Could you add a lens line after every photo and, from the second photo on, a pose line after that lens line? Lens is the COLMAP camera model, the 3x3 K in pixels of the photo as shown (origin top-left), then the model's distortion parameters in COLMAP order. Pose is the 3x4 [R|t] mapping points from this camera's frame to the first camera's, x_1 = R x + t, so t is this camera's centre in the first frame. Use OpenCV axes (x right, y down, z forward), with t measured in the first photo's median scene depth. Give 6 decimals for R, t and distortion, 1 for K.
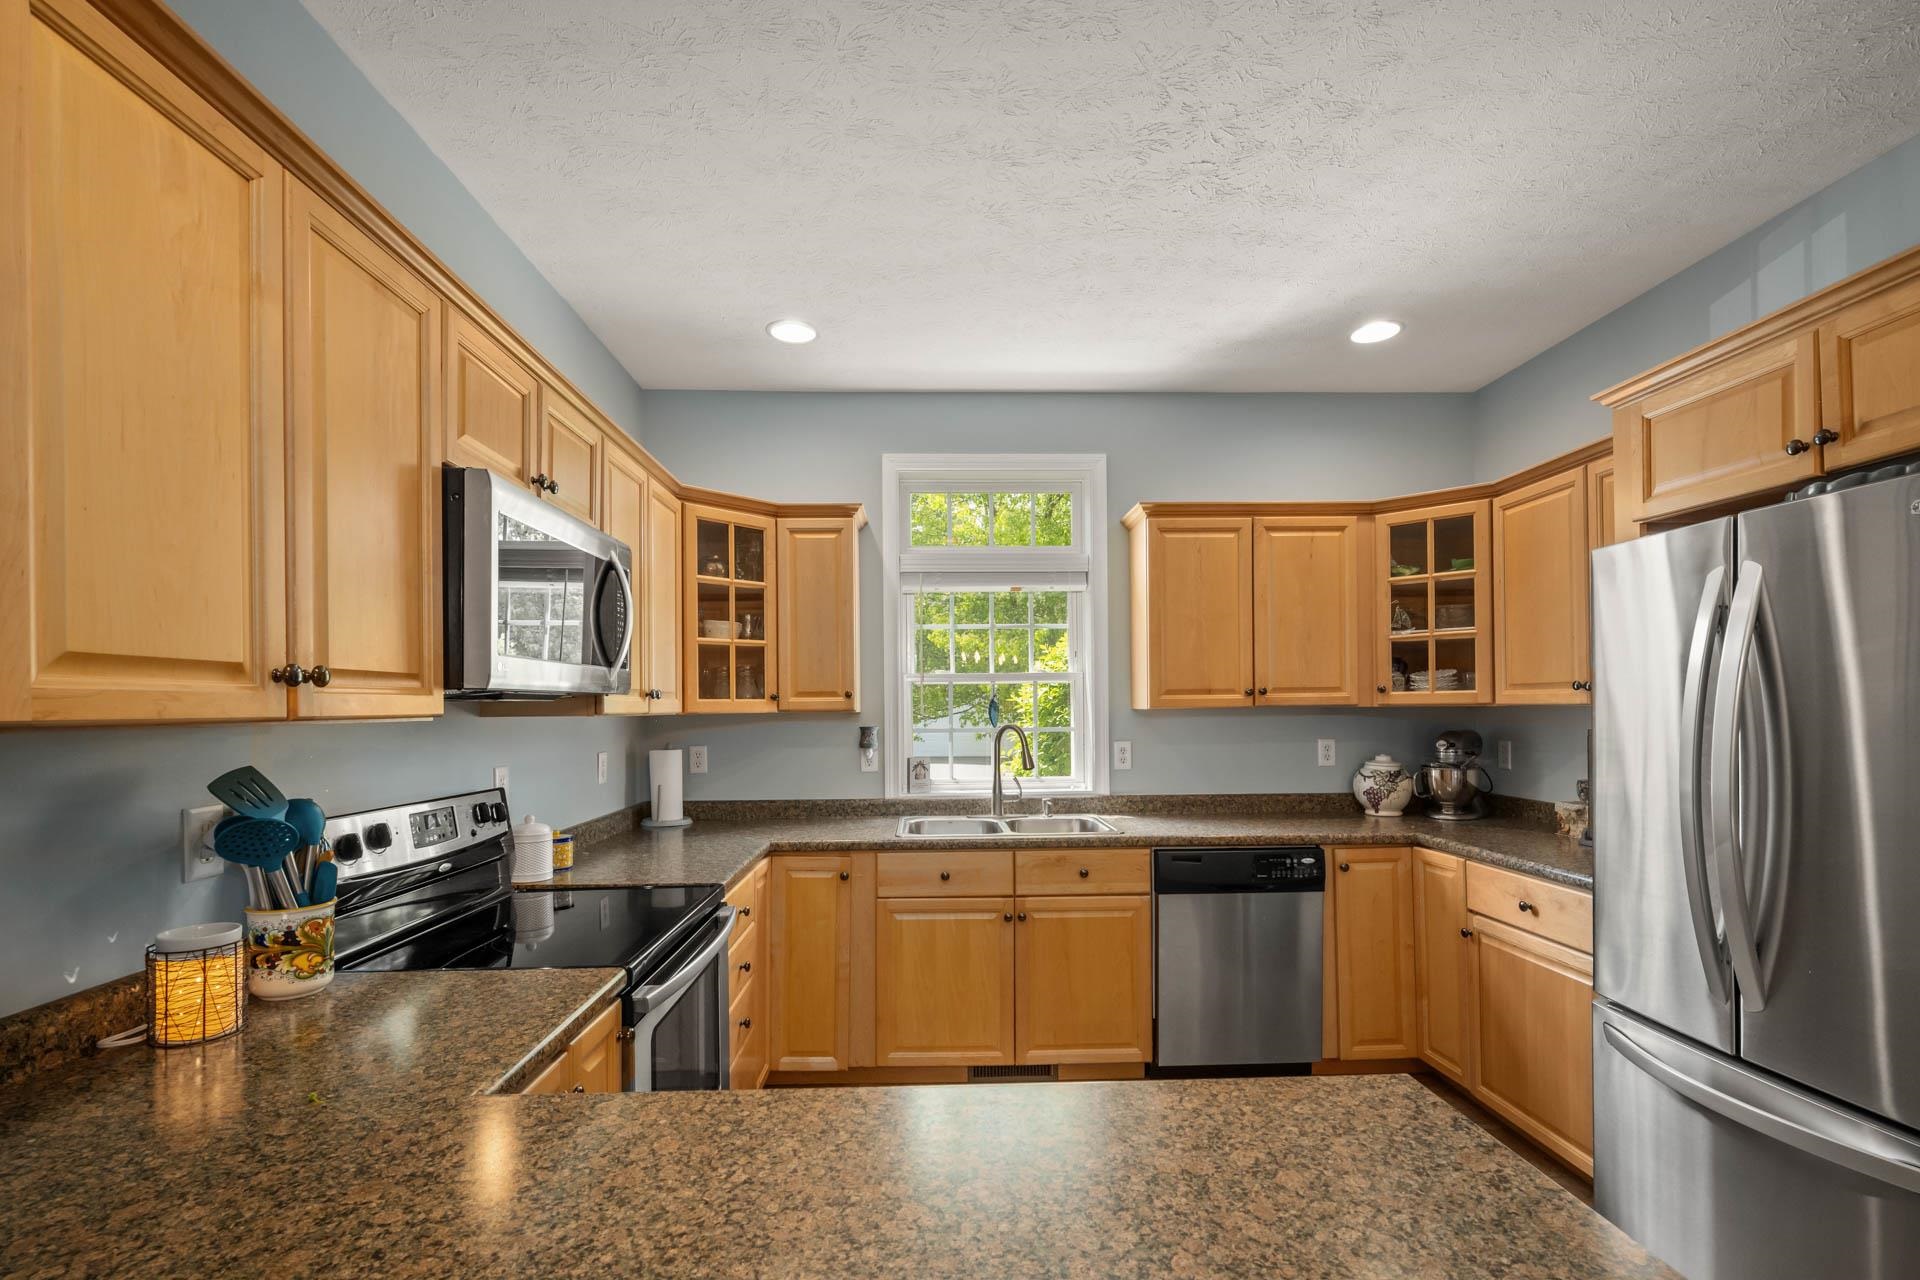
lens RADIAL K [[873.8, 0, 944.5], [0, 873.8, 705.9], [0, 0, 1]] dist [-0.007931, 0.000140]
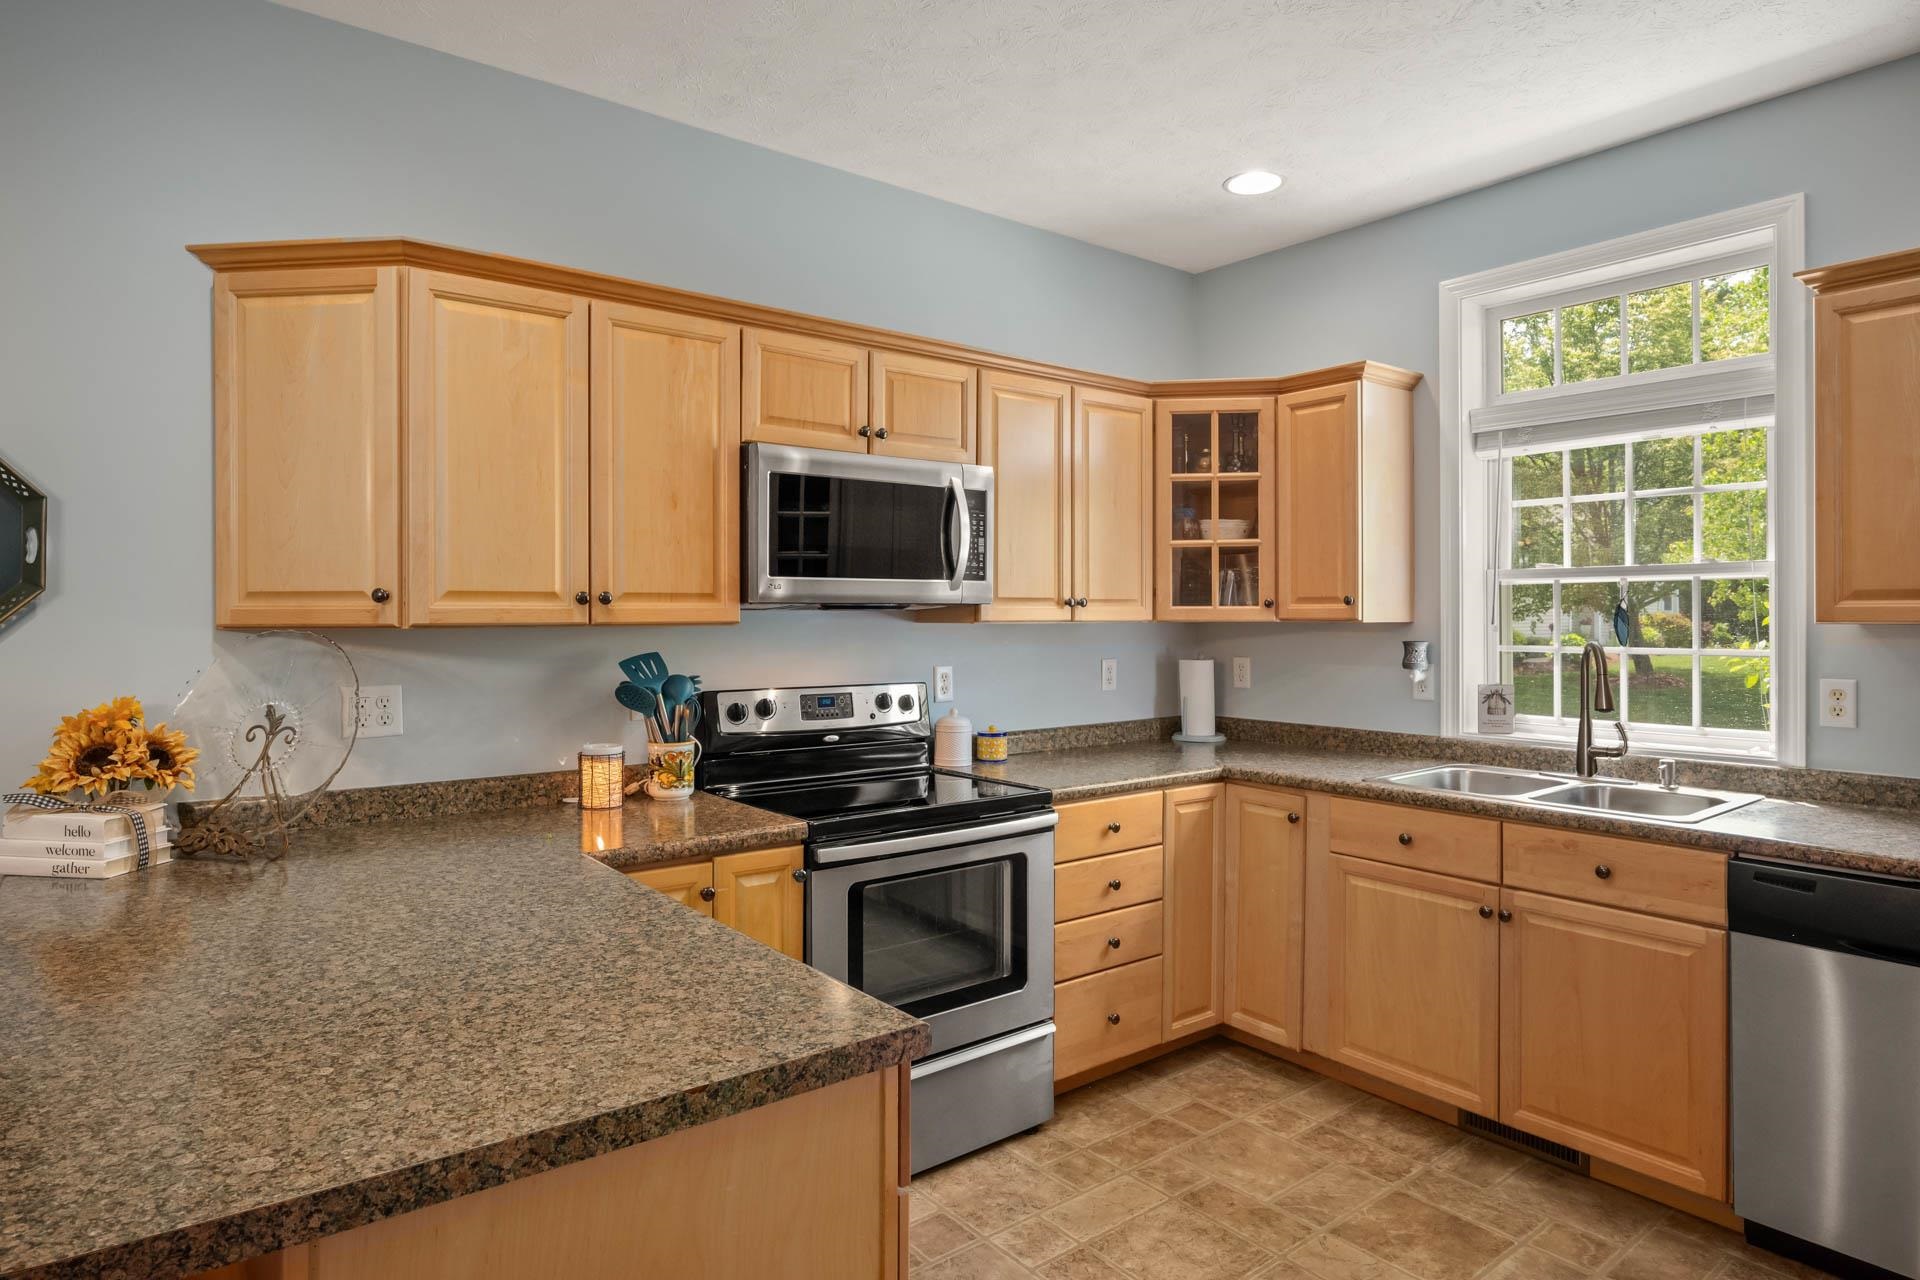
lens RADIAL K [[1083.8, 0, 951.8], [0, 1083.8, 616.2], [0, 0, 1]] dist [-0.001424, 0.001793]
pose [[0.594520, 0.010015, -0.804018, 0.513042], [-0.002271, 0.999939, 0.010776, -0.009097], [0.804077, -0.004581, 0.594507, 0.116118]]
